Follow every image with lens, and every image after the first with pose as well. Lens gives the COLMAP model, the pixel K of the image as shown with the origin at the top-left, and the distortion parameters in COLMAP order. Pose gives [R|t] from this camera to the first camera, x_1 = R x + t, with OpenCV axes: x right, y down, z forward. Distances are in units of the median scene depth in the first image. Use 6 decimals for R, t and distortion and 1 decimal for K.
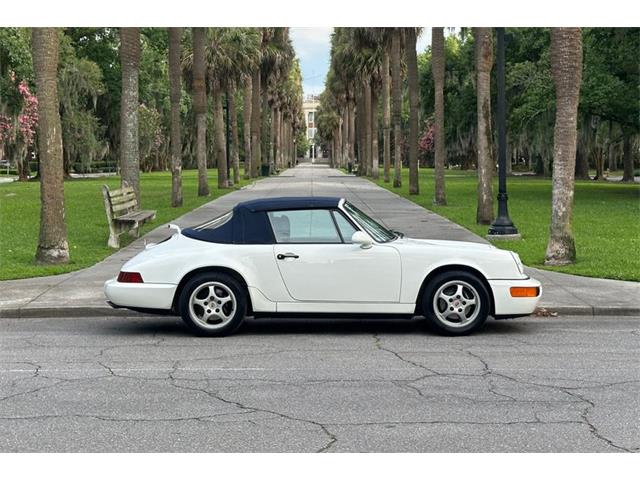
lens RADIAL K [[956.2, 0, 320.0], [0, 956.2, 240.0], [0, 0, 1]] dist [0.179610, -0.020021]
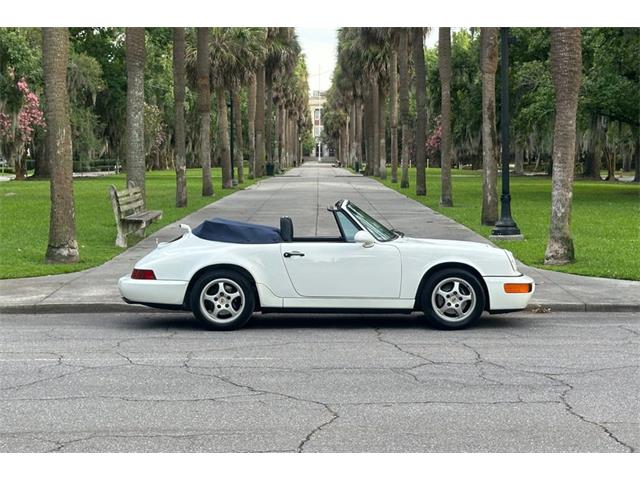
lens RADIAL K [[1282.3, 0, 320.0], [0, 1282.3, 240.0], [0, 0, 1]] dist [0.390054, 0.077156]
pose [[0.999960, 0.002405, -0.008609, 0.005958], [-0.002482, 0.999957, -0.008905, 0.011641], [0.008588, 0.008926, 0.999923, -0.348574]]
